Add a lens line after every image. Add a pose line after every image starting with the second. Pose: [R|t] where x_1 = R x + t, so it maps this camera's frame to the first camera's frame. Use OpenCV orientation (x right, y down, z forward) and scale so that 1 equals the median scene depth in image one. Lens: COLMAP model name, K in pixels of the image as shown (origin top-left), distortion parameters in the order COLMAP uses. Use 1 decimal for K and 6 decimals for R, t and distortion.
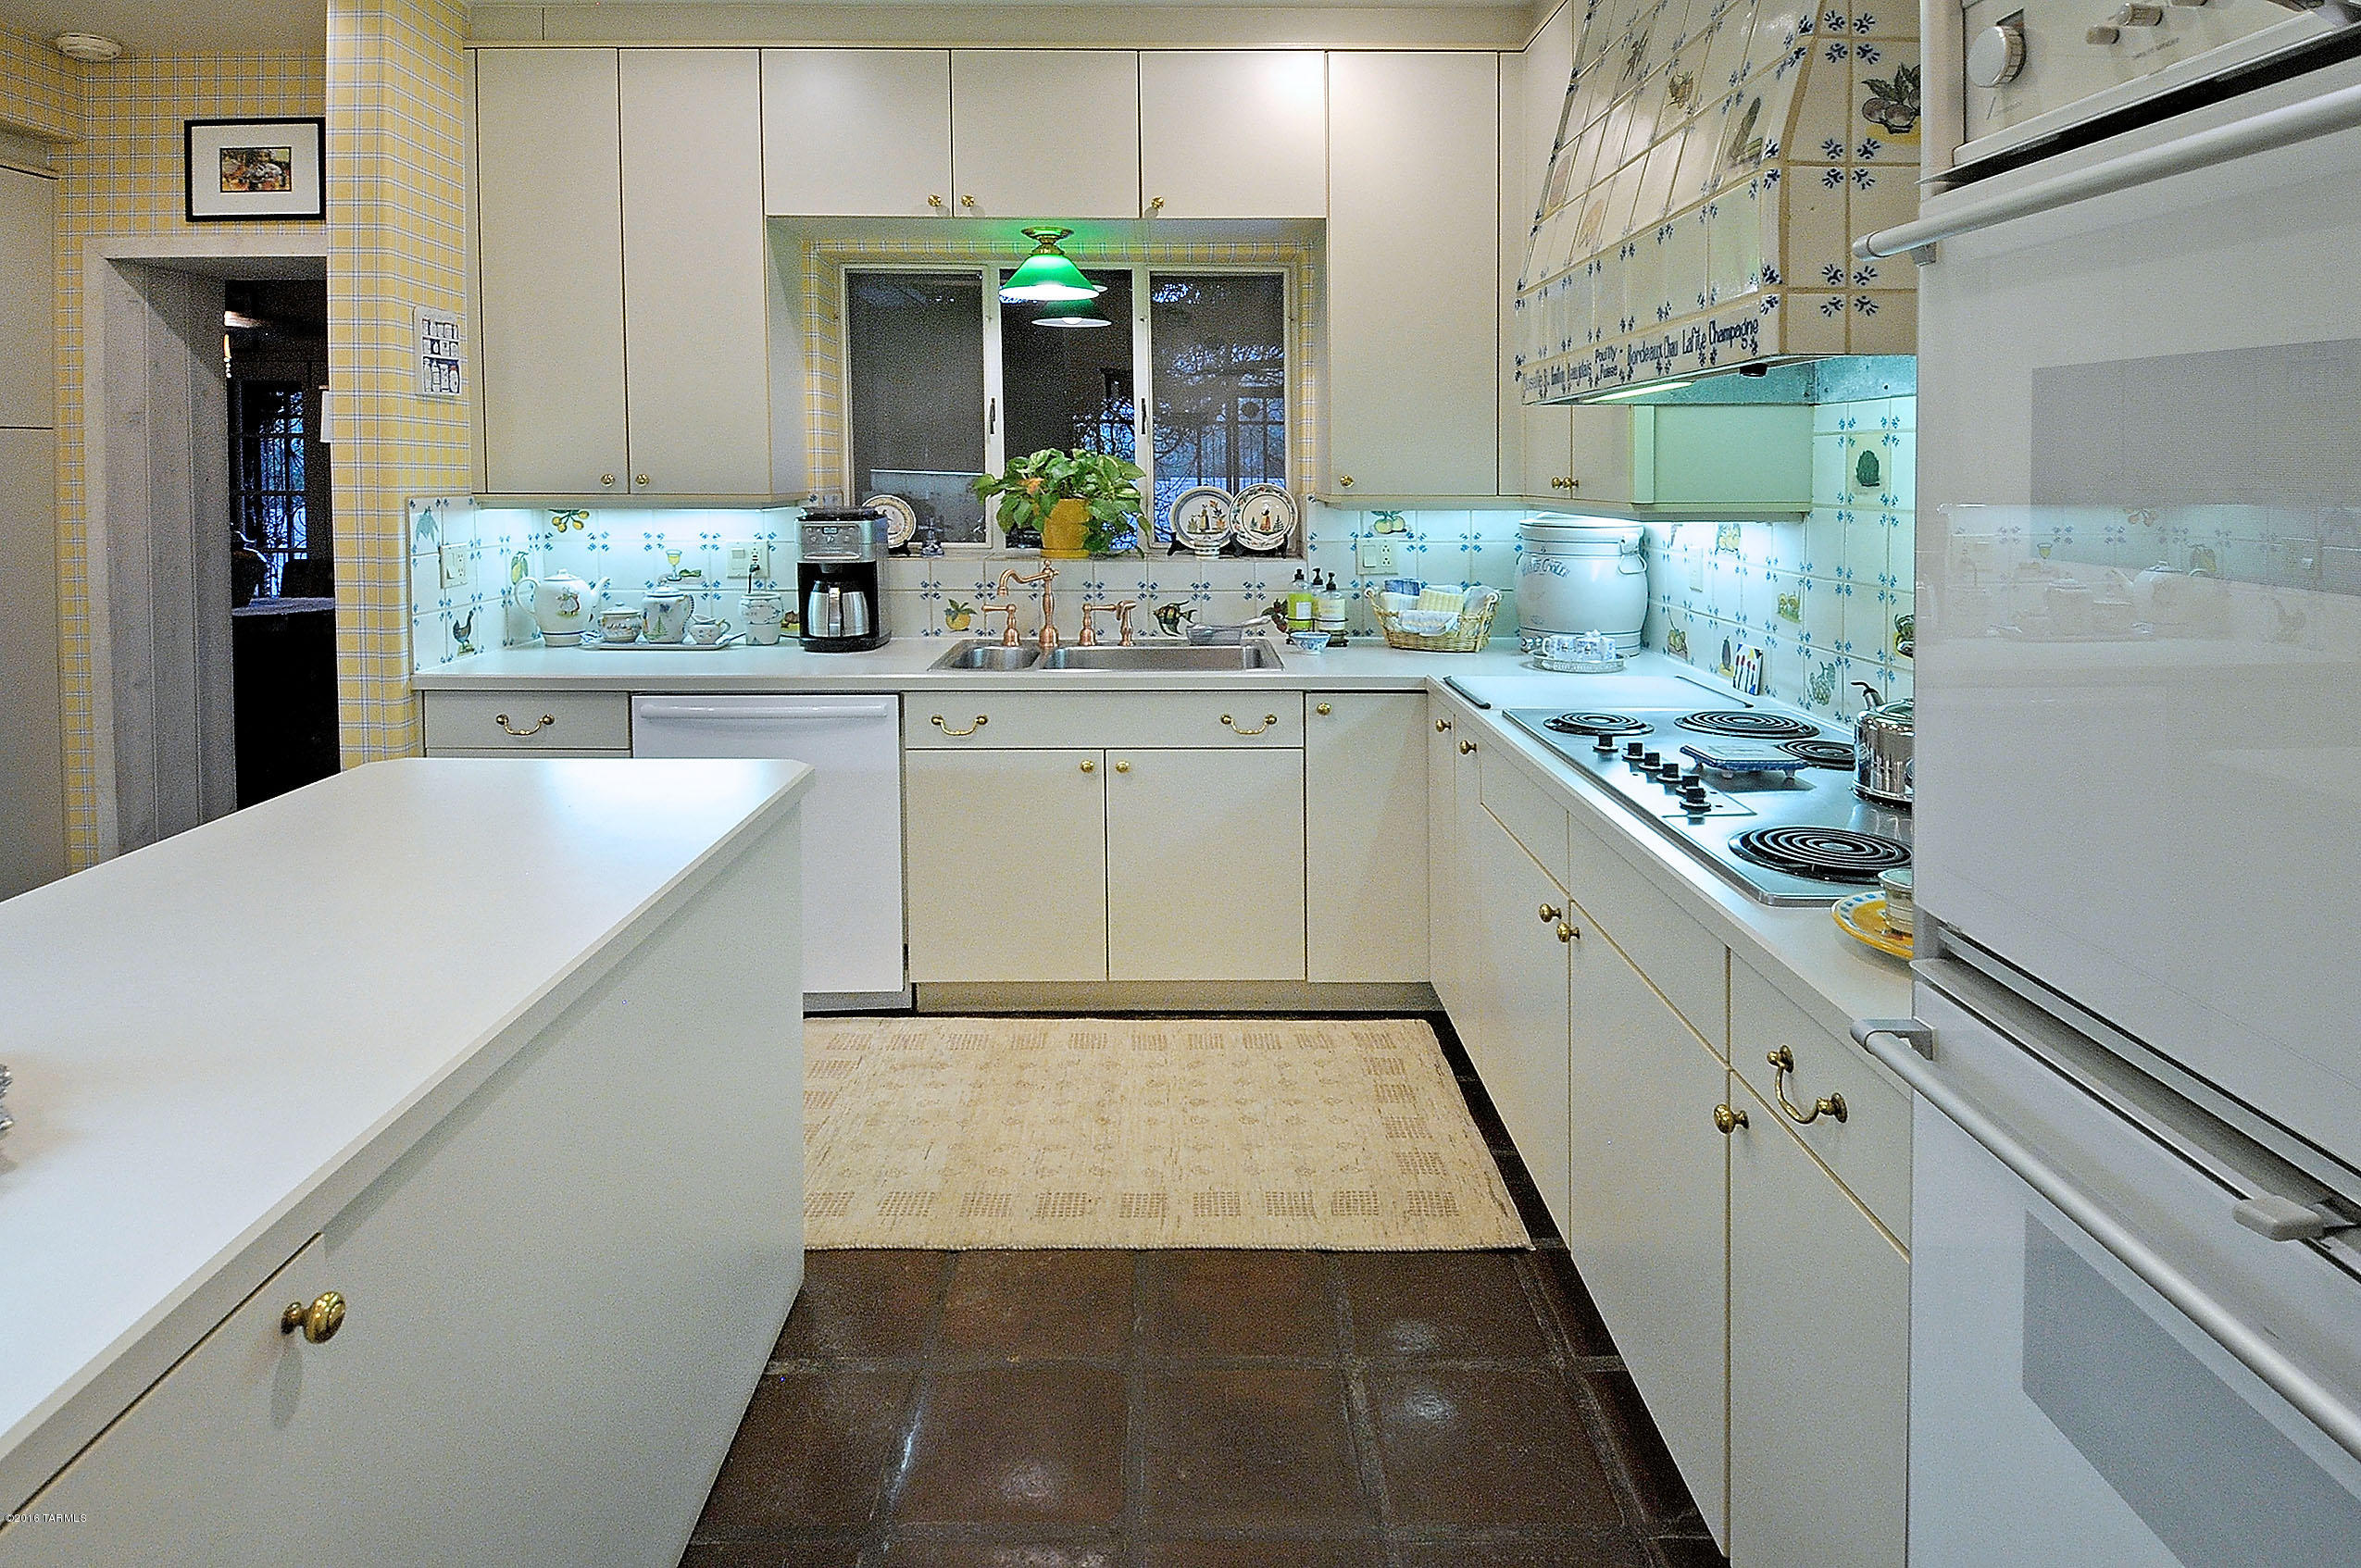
lens RADIAL K [[1363.7, 0, 1177.5], [0, 1363.7, 727.1], [0, 0, 1]] dist [0.042350, -0.000879]
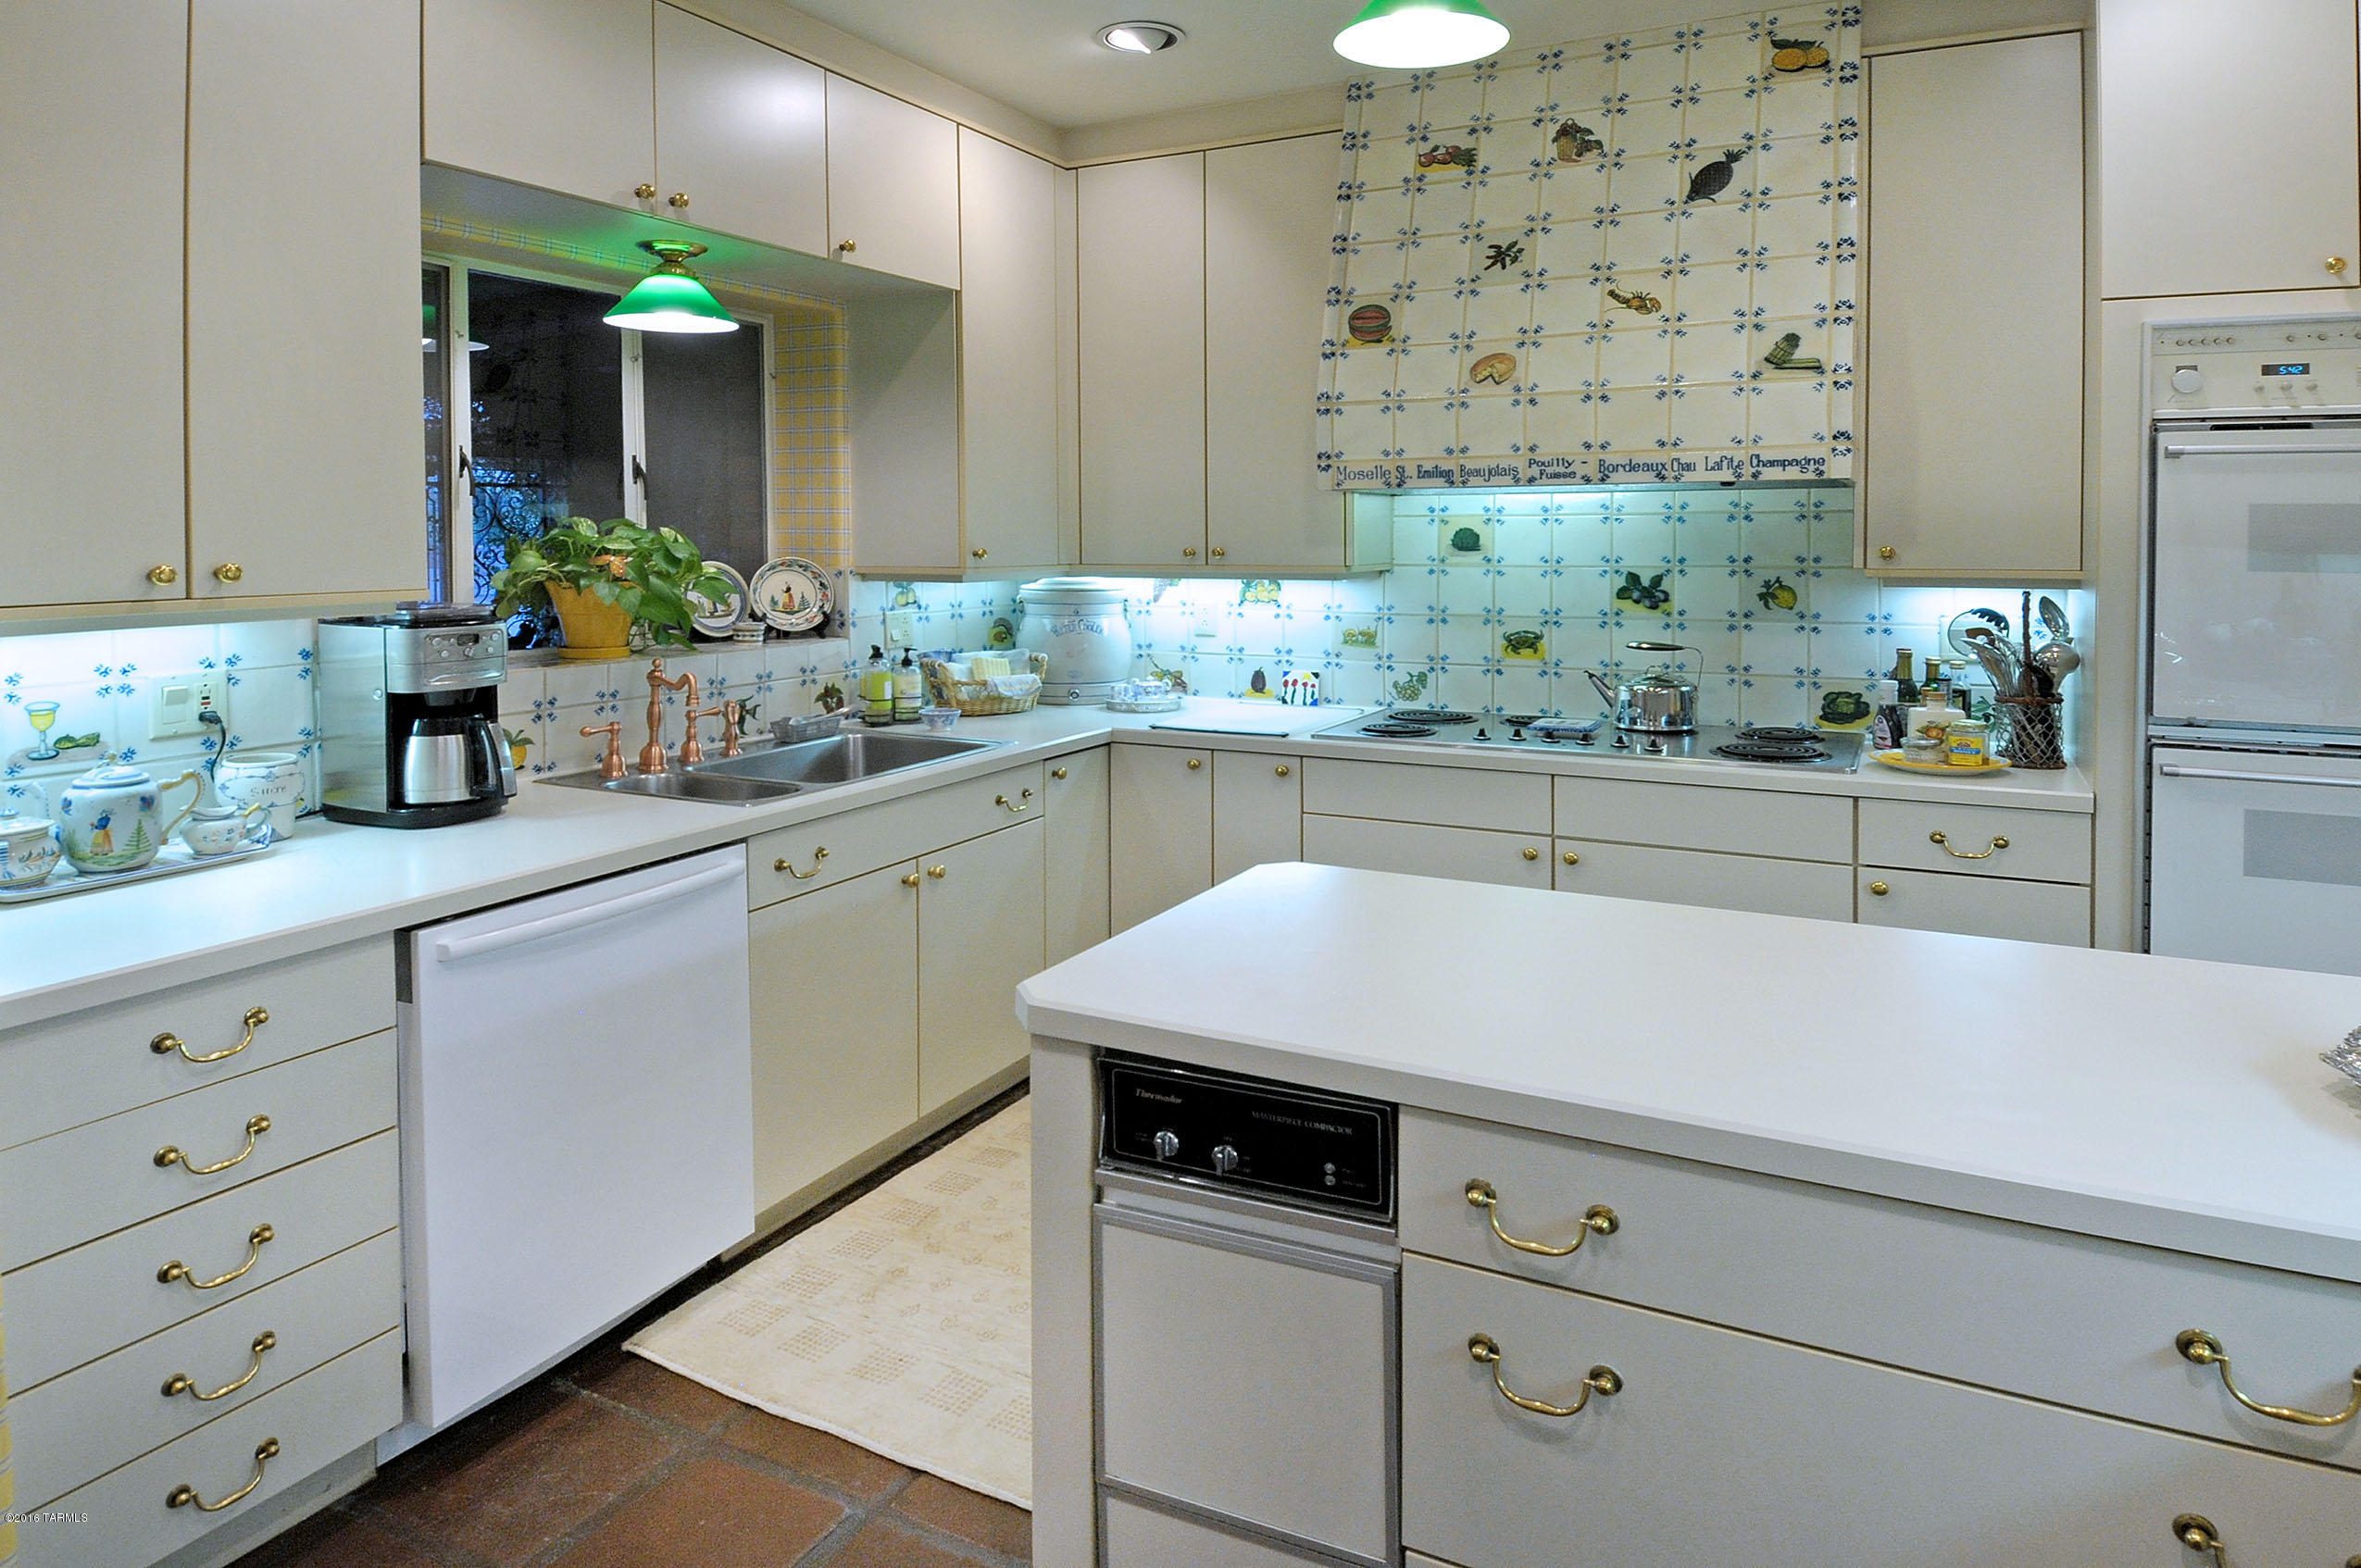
lens RADIAL K [[1391.6, 0, 1180.5], [0, 1391.6, 784.0], [0, 0, 1]] dist [-0.004152, -0.000365]
pose [[0.463477, -0.159859, 0.871570, -0.667125], [0.169161, 0.981465, 0.090060, -0.074032], [-0.869812, 0.105695, 0.481928, 0.365251]]
